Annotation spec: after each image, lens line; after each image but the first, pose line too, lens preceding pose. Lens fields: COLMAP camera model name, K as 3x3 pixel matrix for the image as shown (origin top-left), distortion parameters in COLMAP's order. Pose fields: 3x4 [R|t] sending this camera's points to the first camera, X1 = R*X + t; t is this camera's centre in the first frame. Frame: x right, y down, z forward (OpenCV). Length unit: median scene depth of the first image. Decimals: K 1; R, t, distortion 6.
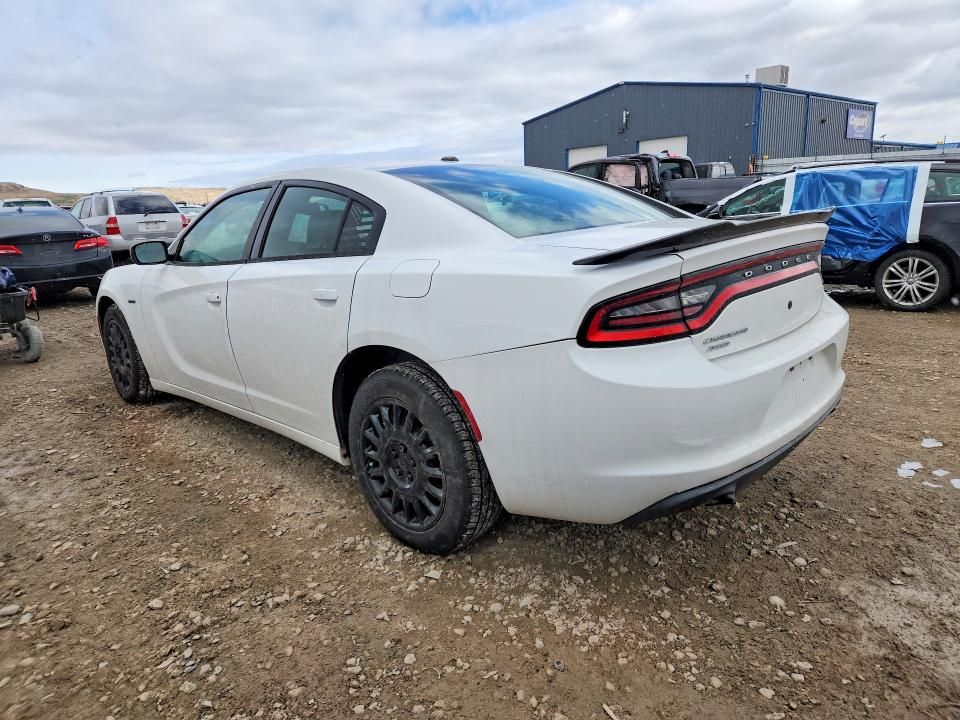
lens RADIAL K [[678.6, 0, 481.9], [0, 678.6, 356.4], [0, 0, 1]] dist [0.075088, -0.072484]
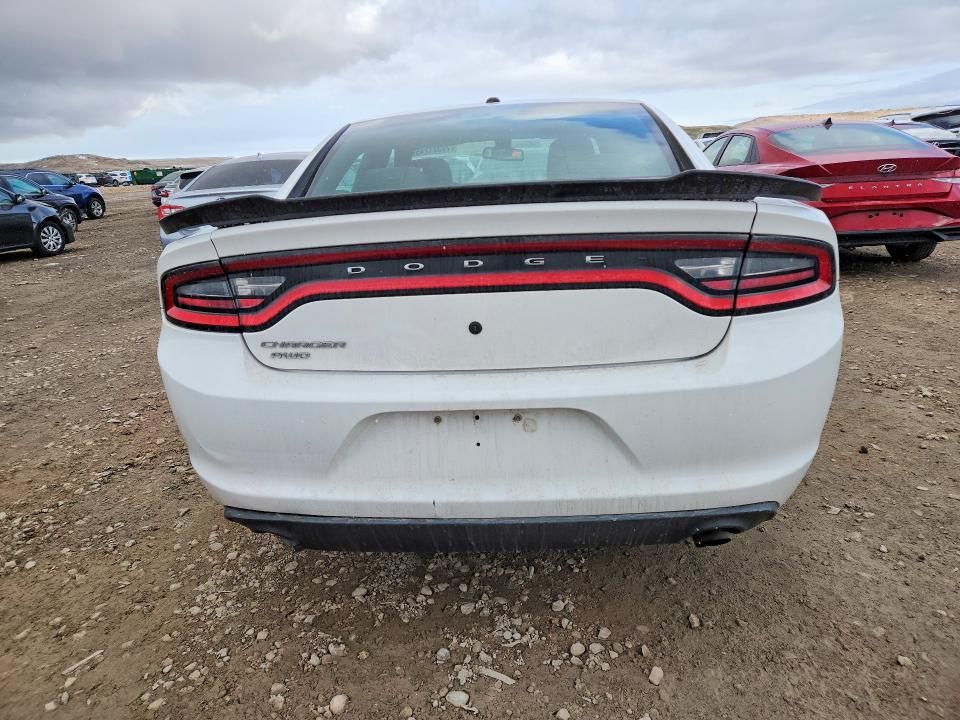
lens RADIAL K [[678.6, 0, 481.9], [0, 678.6, 356.4], [0, 0, 1]] dist [0.075088, -0.072484]
pose [[0.597107, 0.228608, -0.768897, 0.906049], [-0.150414, 0.973437, 0.172613, -0.152376], [0.787933, 0.012585, 0.615632, 0.581342]]
